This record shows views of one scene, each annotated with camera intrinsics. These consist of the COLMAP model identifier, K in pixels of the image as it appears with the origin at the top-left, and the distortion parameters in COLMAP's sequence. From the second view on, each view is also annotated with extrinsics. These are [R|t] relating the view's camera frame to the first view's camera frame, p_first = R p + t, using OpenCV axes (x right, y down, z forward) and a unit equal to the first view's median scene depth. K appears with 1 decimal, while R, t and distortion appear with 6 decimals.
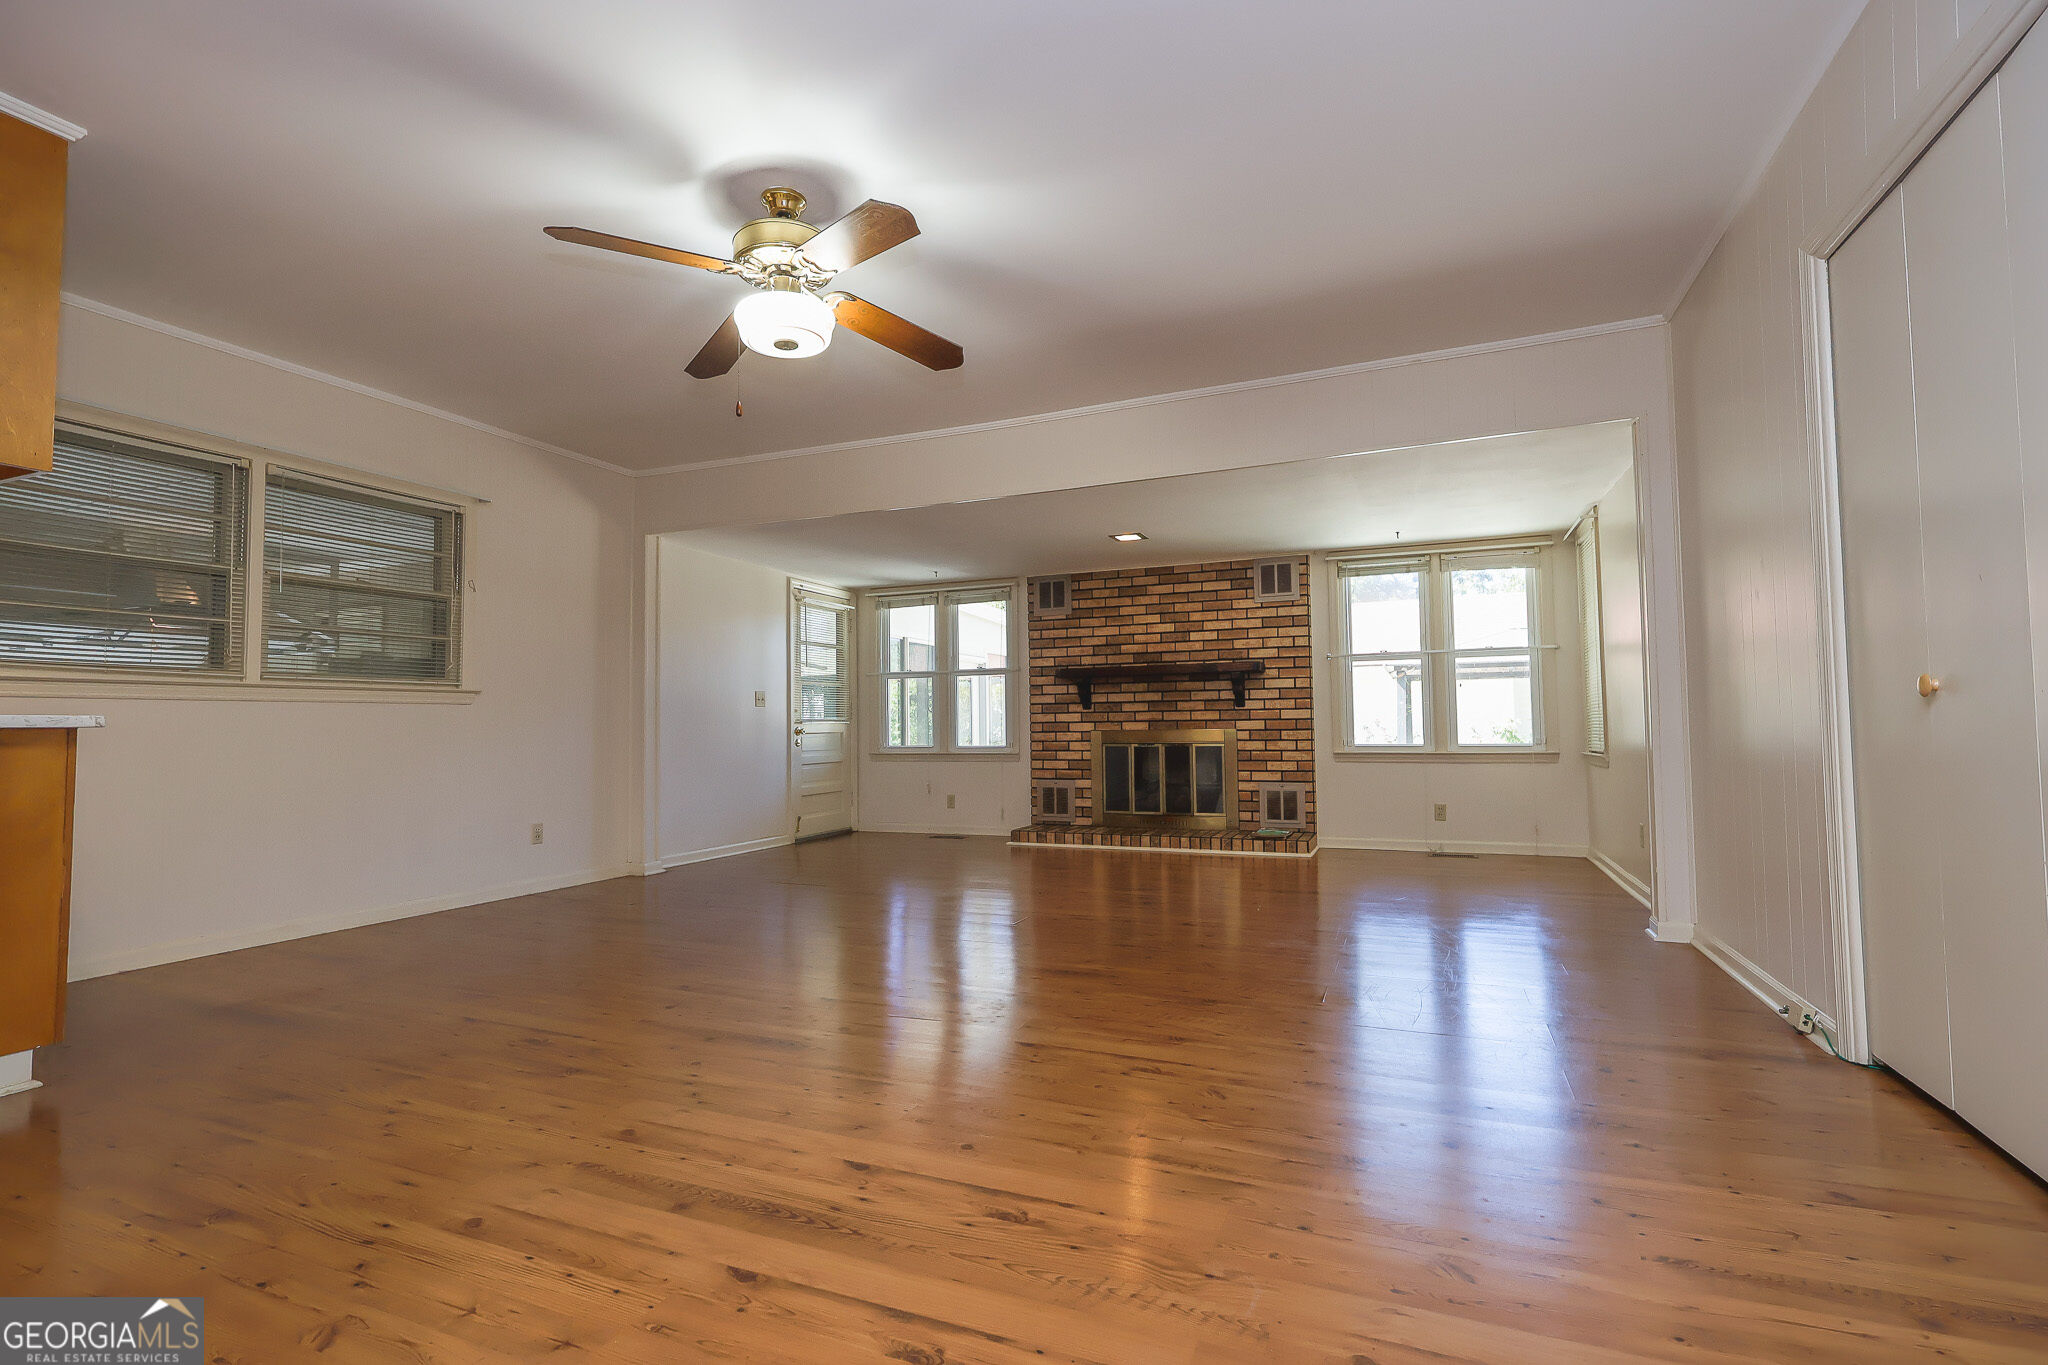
lens RADIAL K [[941.1, 0, 1021.2], [0, 941.1, 680.0], [0, 0, 1]] dist [-0.023084, -0.002552]
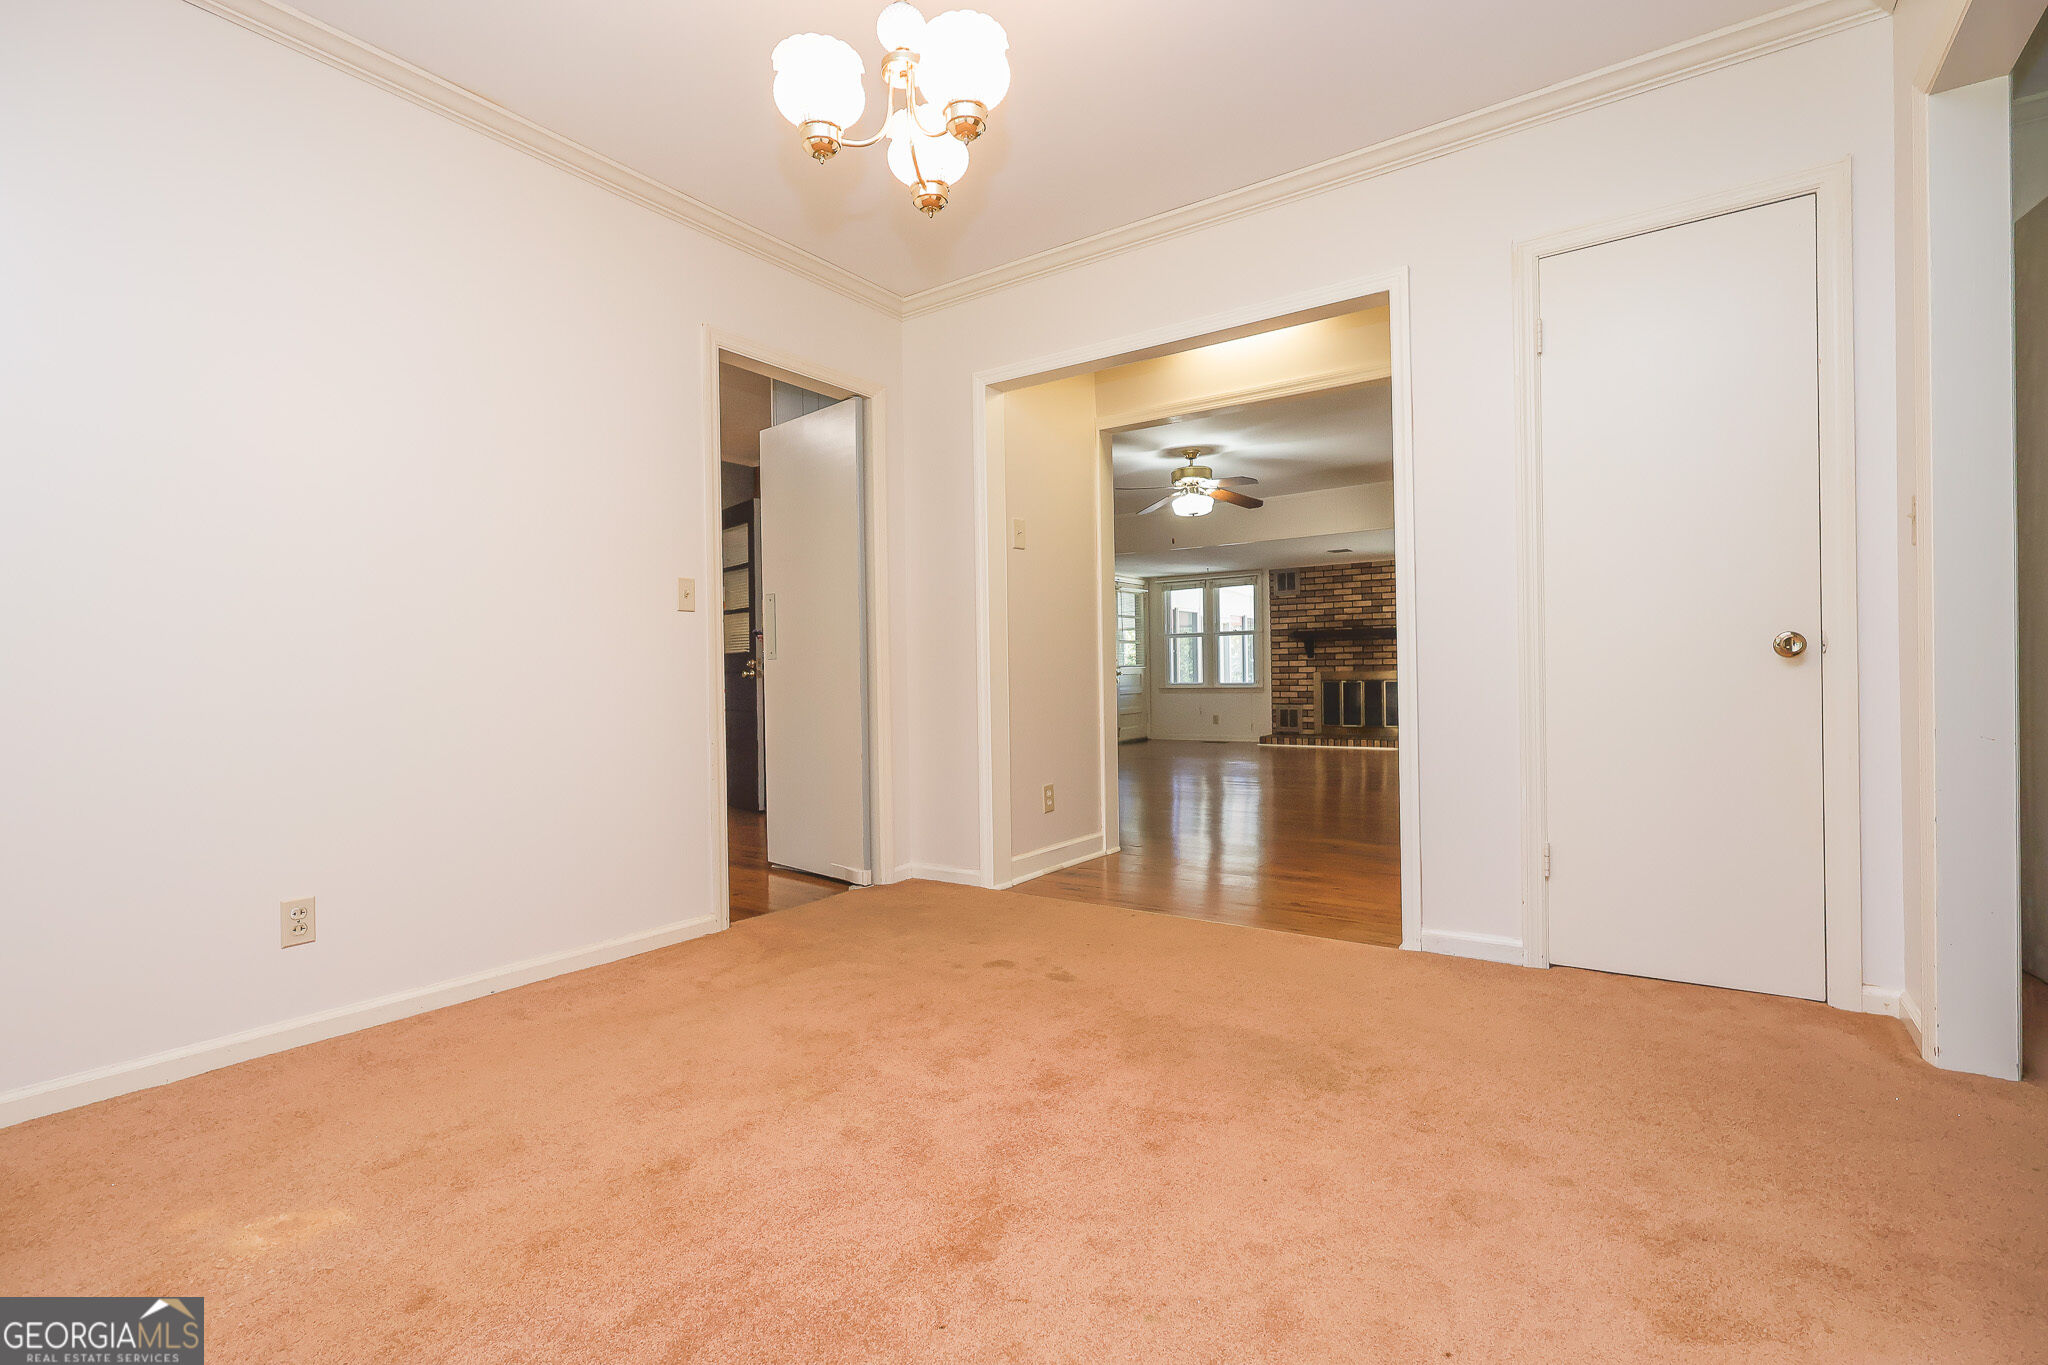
lens RADIAL K [[941.1, 0, 1013.9], [0, 941.1, 680.1], [0, 0, 1]] dist [-0.023084, -0.002552]
pose [[0.975251, -0.002643, -0.221085, -0.061124], [0.015140, 0.998380, 0.054847, -0.022952], [0.220581, -0.056837, 0.973711, -0.567441]]
